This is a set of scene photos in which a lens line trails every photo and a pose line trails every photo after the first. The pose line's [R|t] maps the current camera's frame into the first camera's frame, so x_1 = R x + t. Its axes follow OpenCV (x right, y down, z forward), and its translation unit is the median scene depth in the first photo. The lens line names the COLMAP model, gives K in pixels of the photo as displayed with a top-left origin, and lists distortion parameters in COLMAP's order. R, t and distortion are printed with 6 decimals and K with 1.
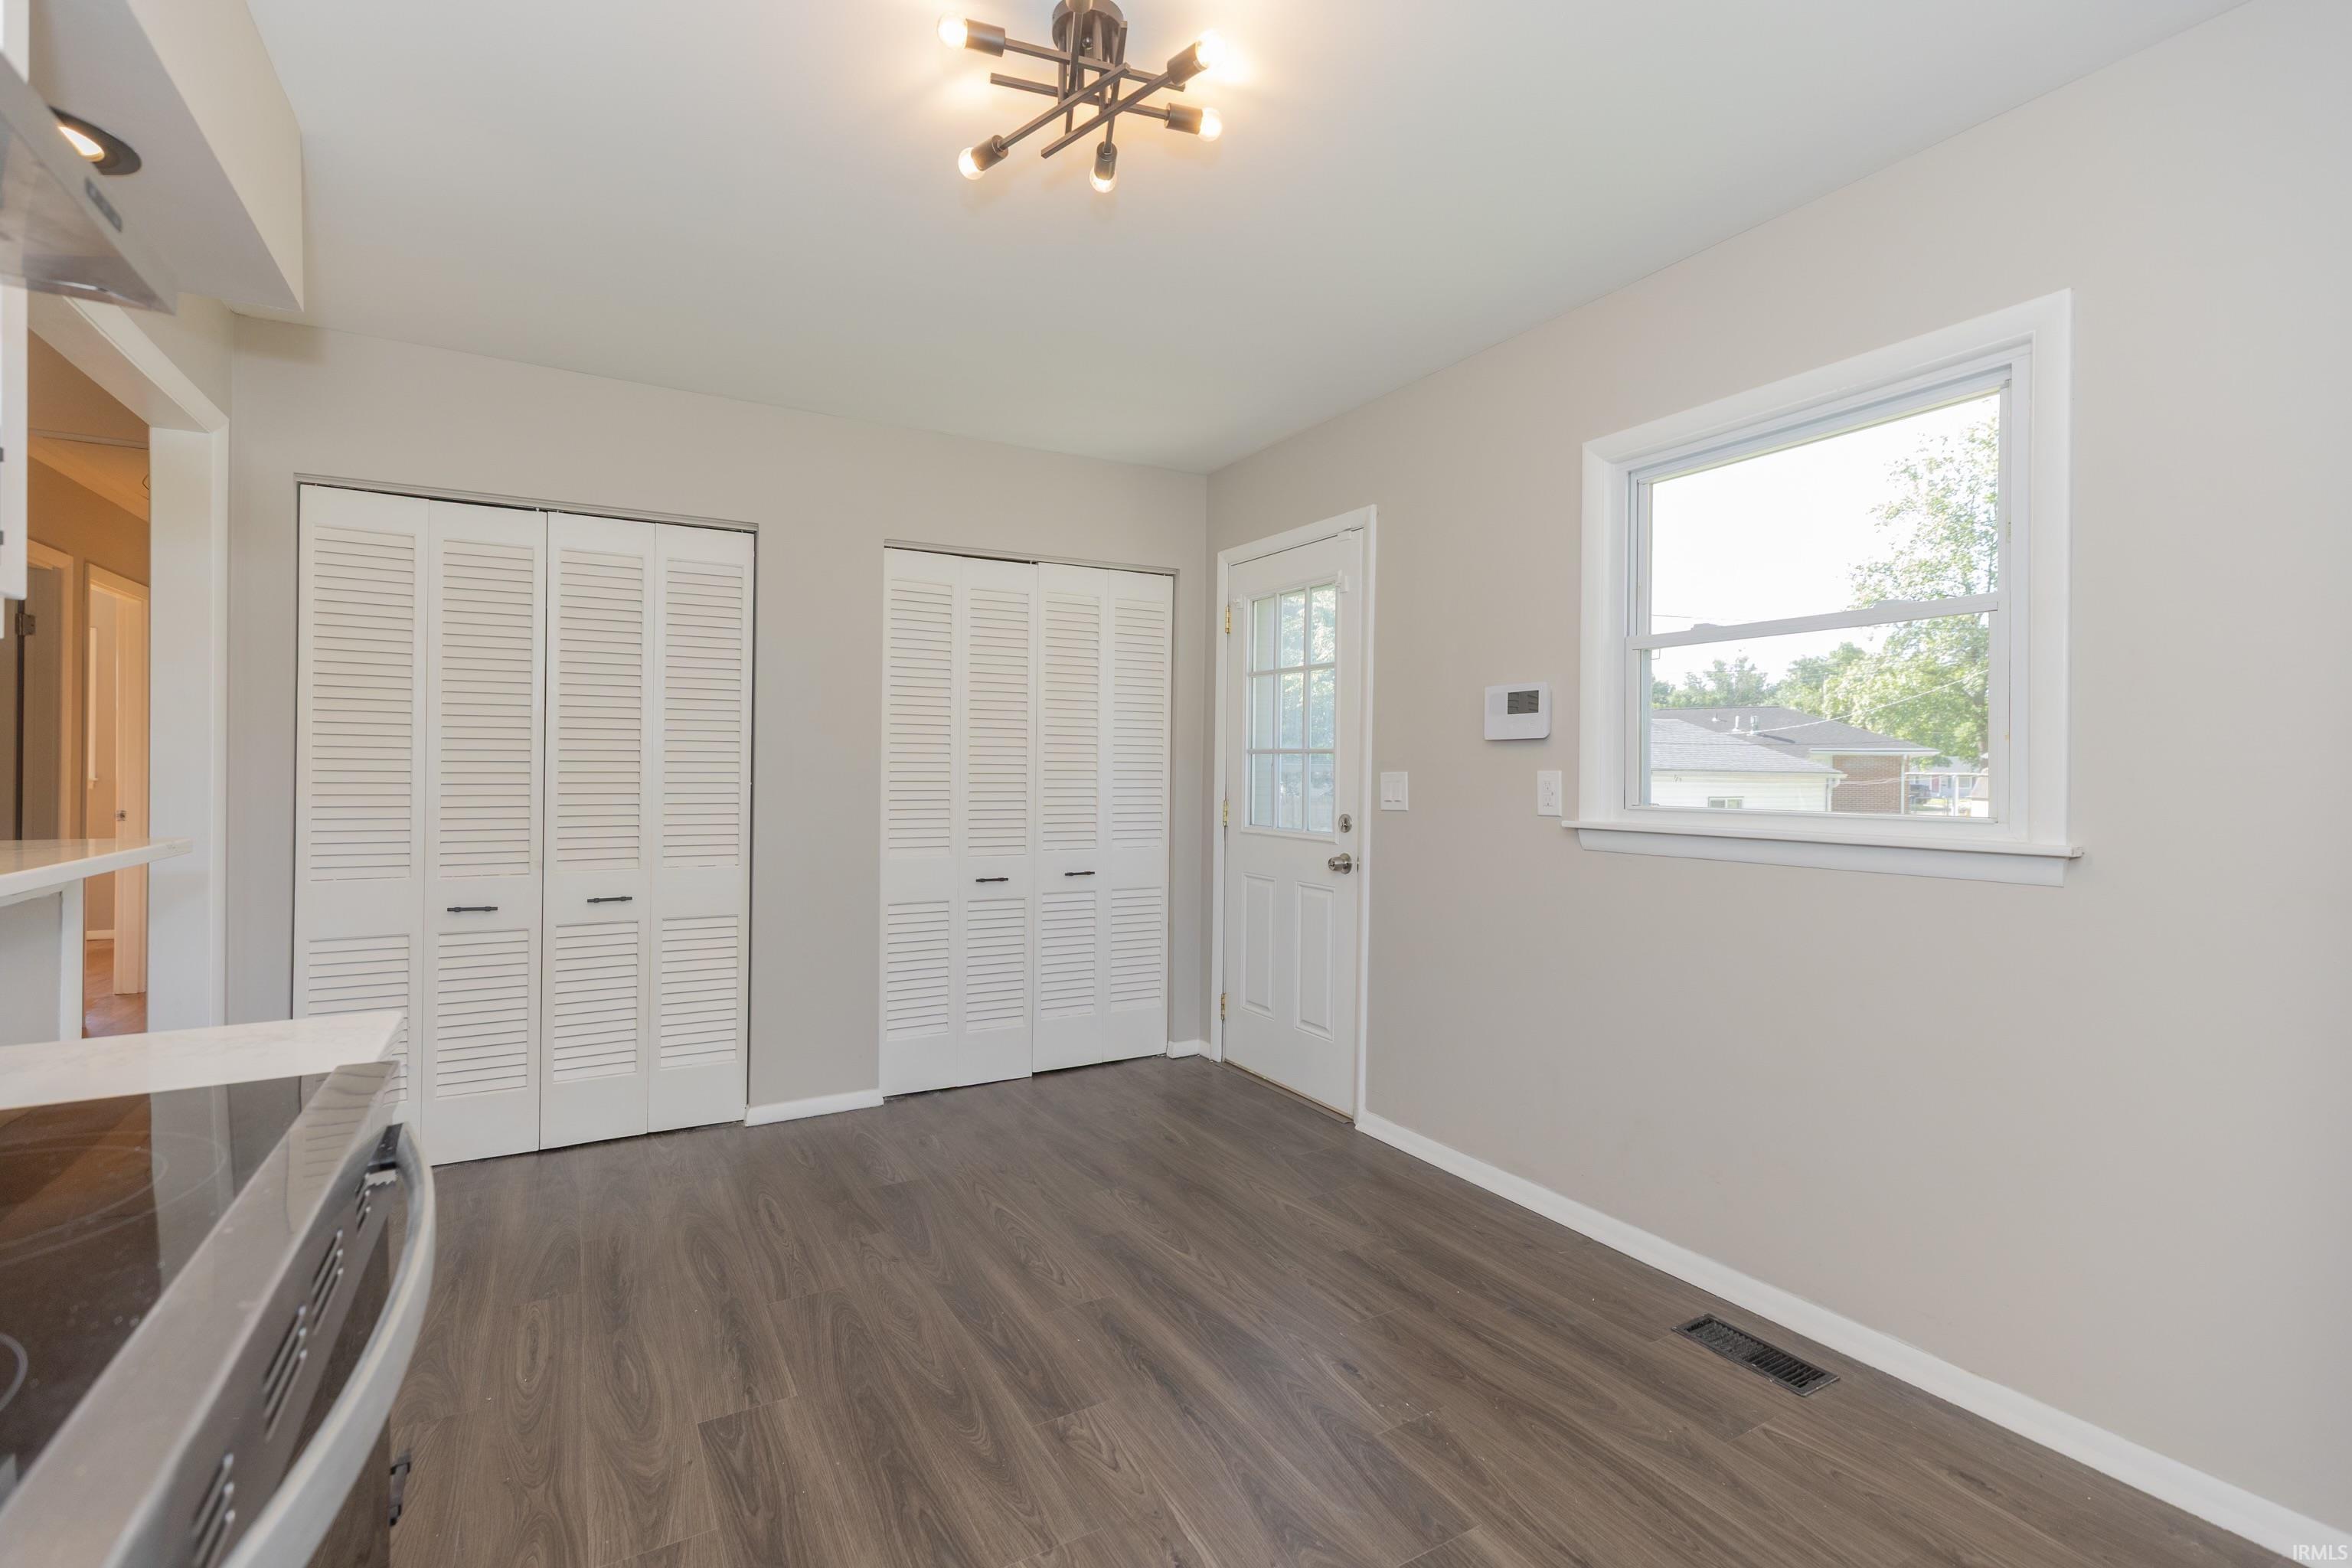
lens RADIAL K [[1047.9, 0, 1170.0], [0, 1047.9, 779.8], [0, 0, 1]] dist [0.004024, 0.000385]
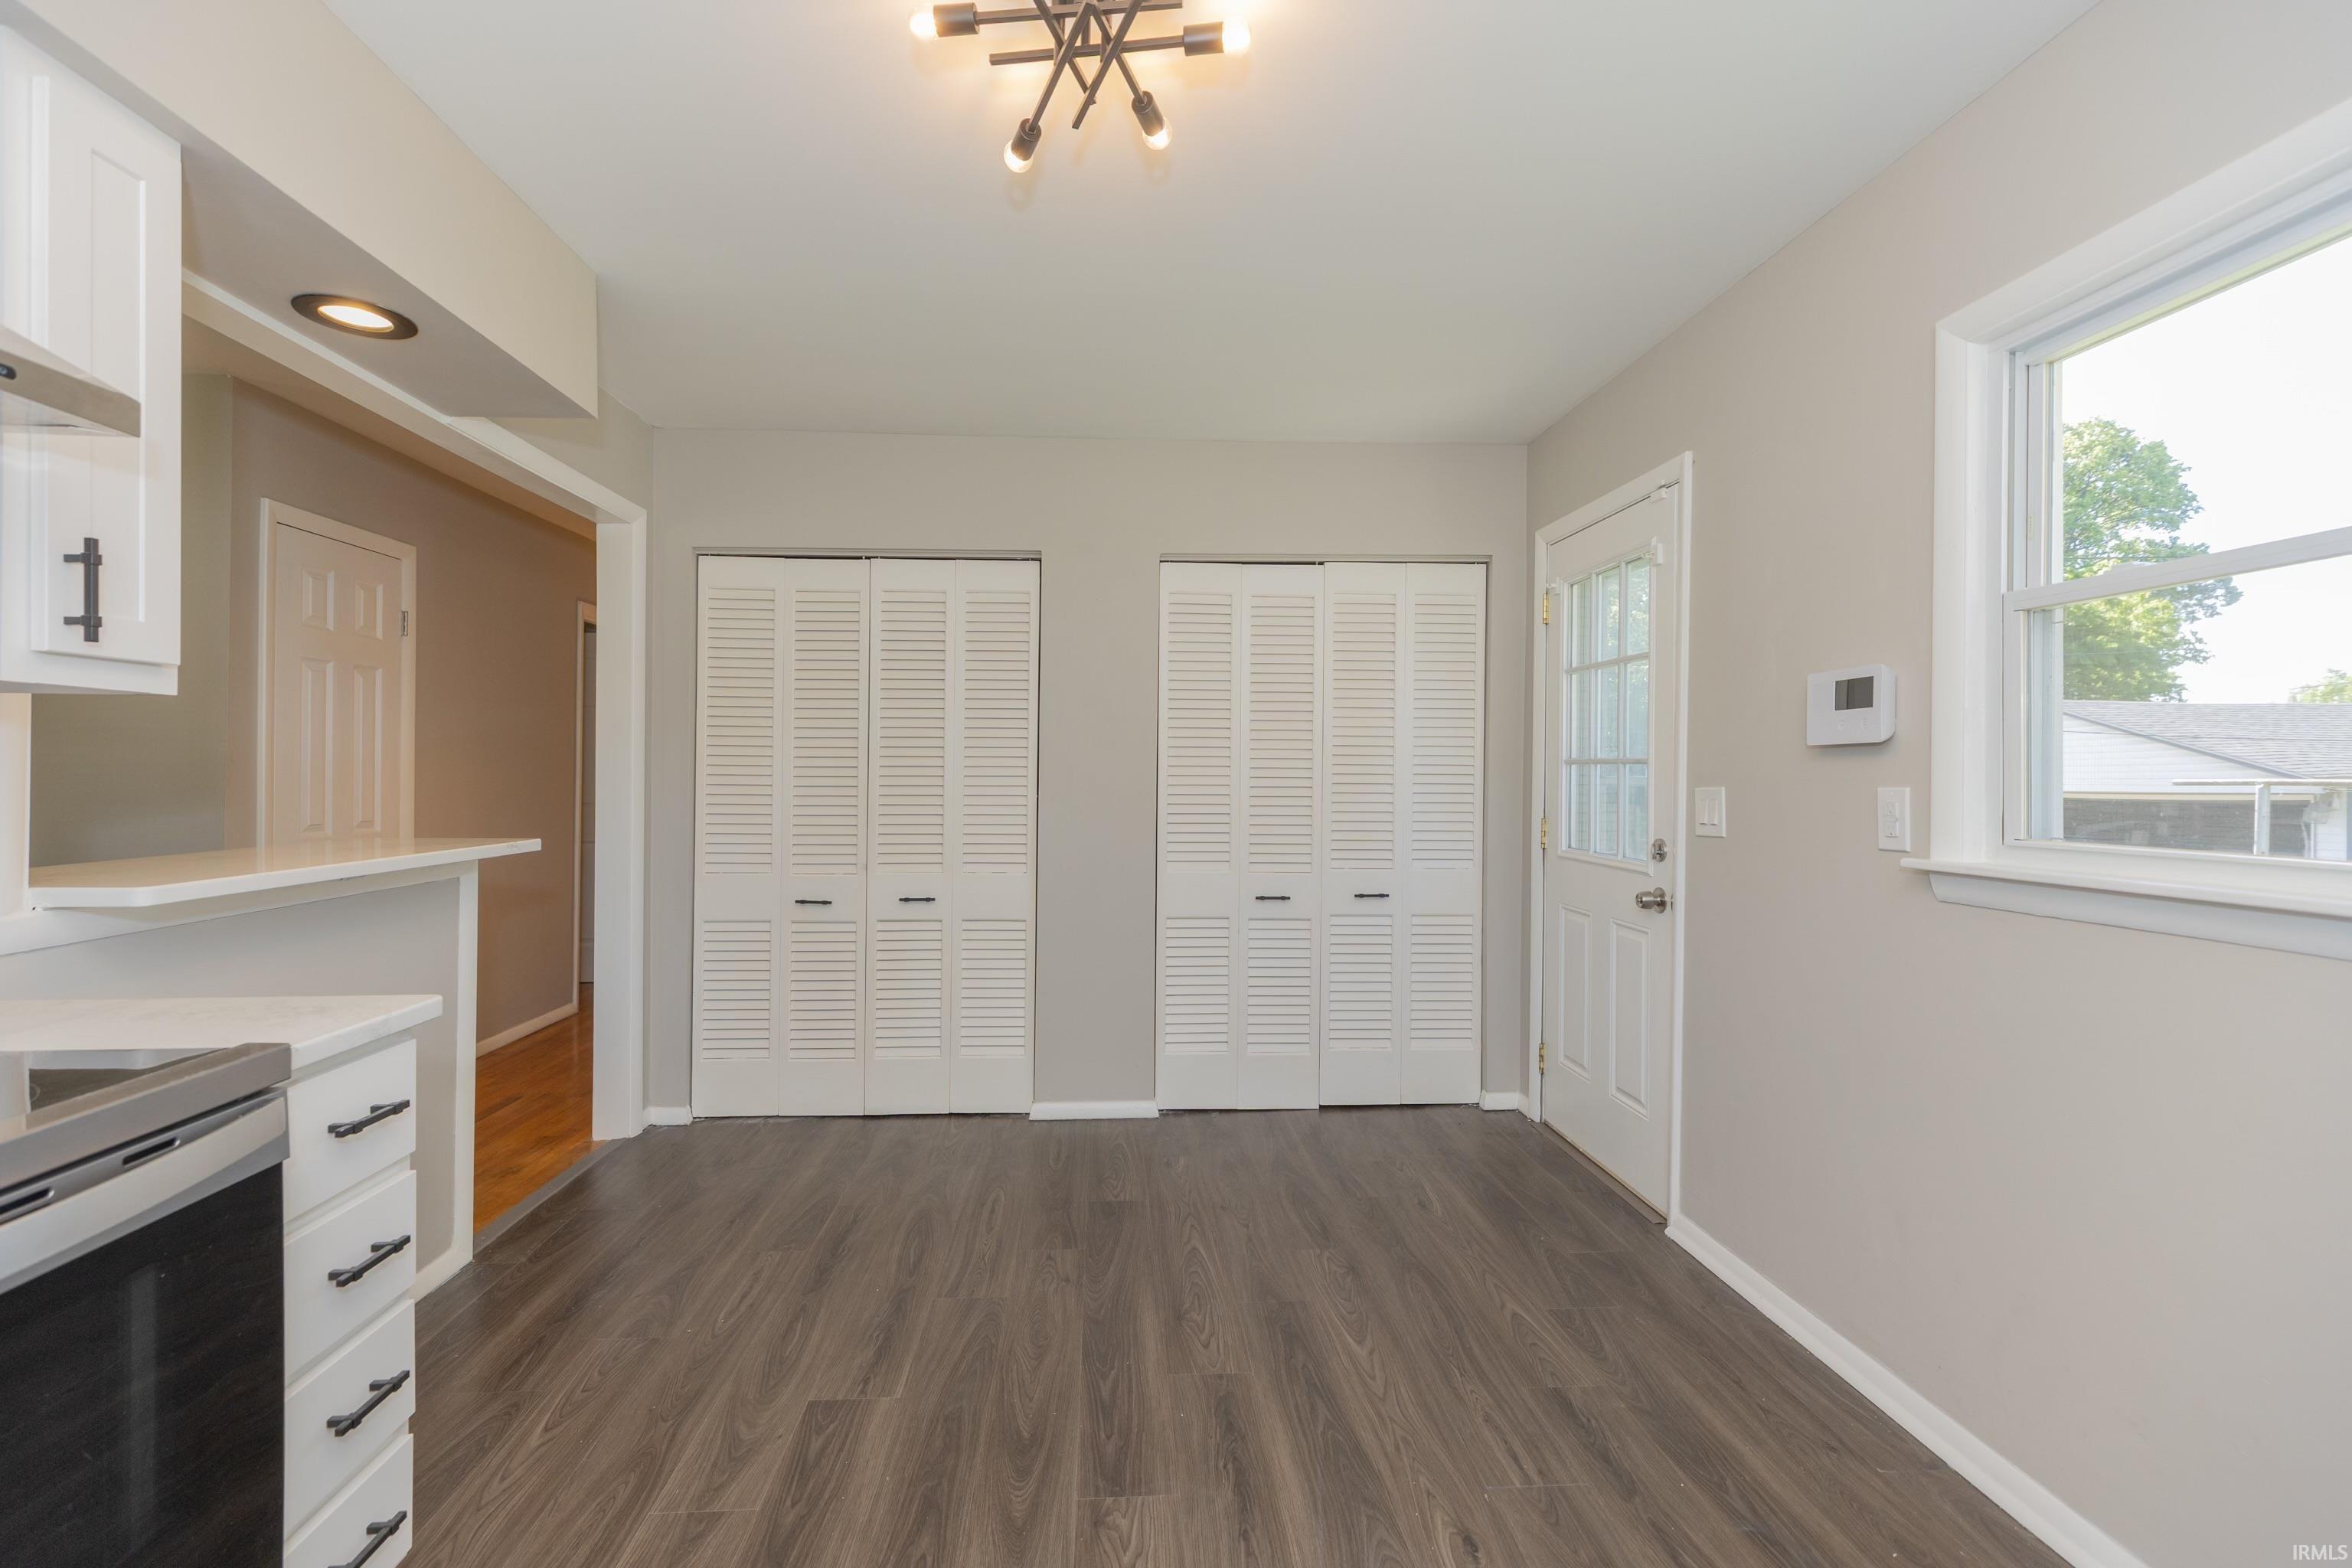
lens RADIAL K [[1047.9, 0, 1170.0], [0, 1047.9, 779.8], [0, 0, 1]] dist [0.004024, 0.000385]
pose [[0.895754, -0.000448, -0.444550, 0.218754], [-0.003158, 0.999968, -0.007370, -0.006556], [0.444539, 0.008006, 0.895724, 0.125844]]
